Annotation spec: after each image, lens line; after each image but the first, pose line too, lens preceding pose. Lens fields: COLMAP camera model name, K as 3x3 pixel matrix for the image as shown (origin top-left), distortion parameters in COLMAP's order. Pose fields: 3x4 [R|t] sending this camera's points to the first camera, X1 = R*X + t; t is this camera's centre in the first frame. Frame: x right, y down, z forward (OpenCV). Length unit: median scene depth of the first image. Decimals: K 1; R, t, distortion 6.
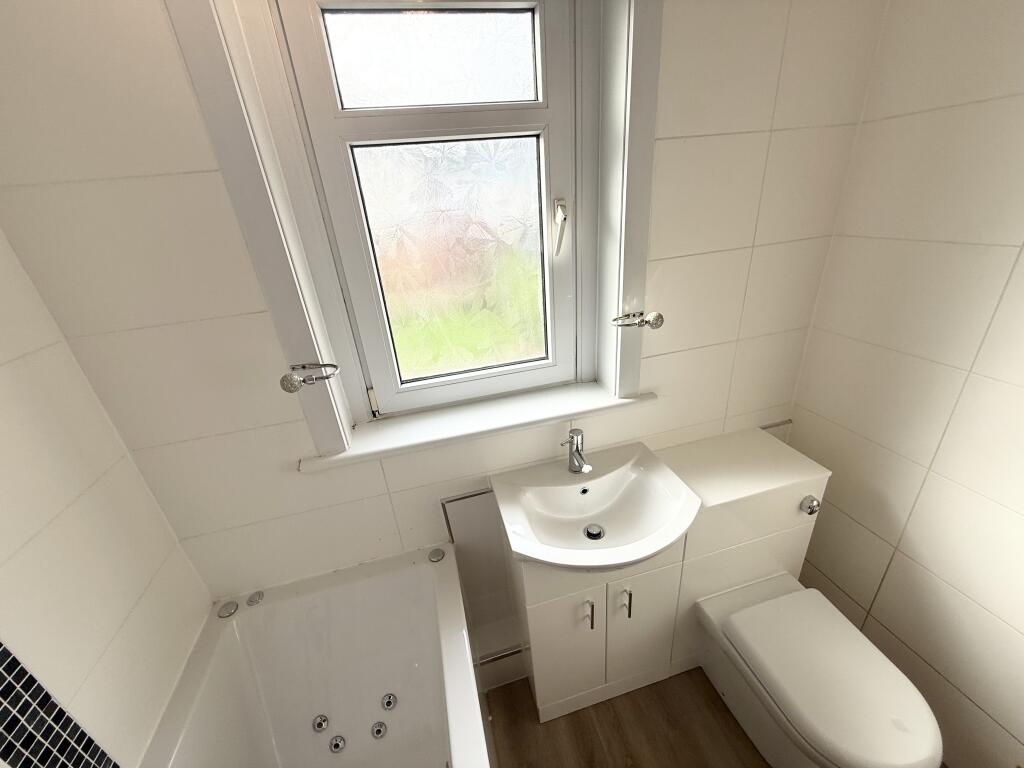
lens RADIAL K [[408.1, 0, 512.0], [0, 408.1, 384.0], [0, 0, 1]] dist [0.002691, 0.000139]
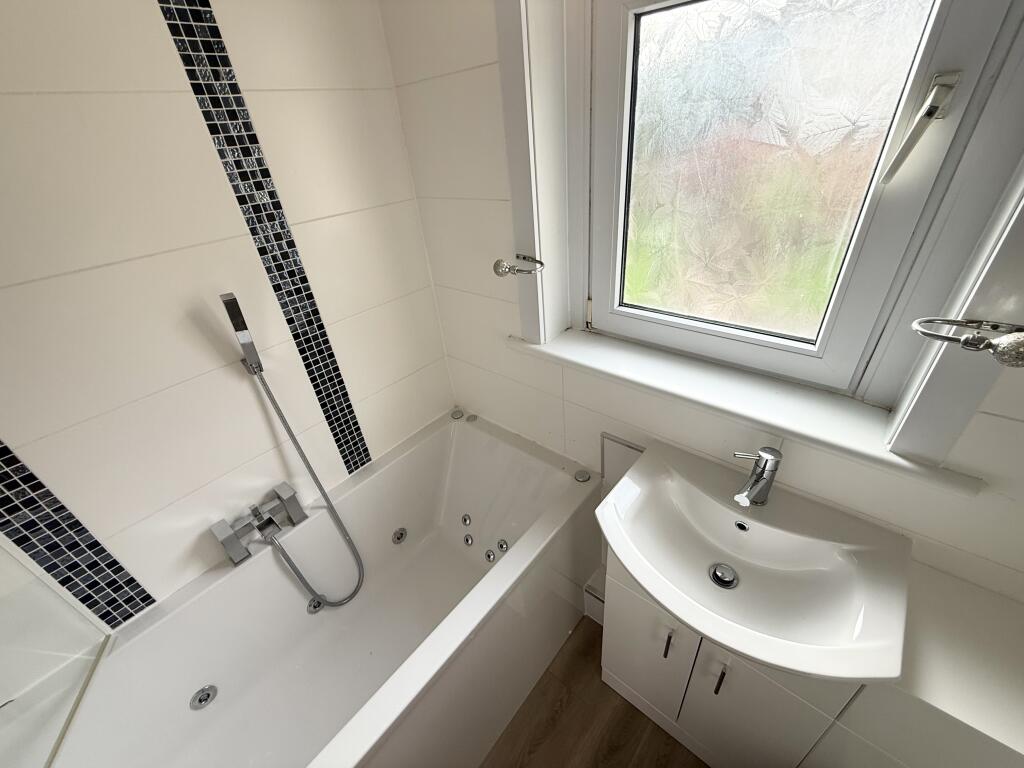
lens RADIAL K [[408.1, 0, 512.0], [0, 408.1, 384.0], [0, 0, 1]] dist [0.002691, 0.000139]
pose [[0.575542, 0.462710, -0.674278, 0.317321], [-0.309074, 0.886452, 0.344494, -0.091073], [0.757116, 0.010131, 0.653202, 0.204234]]
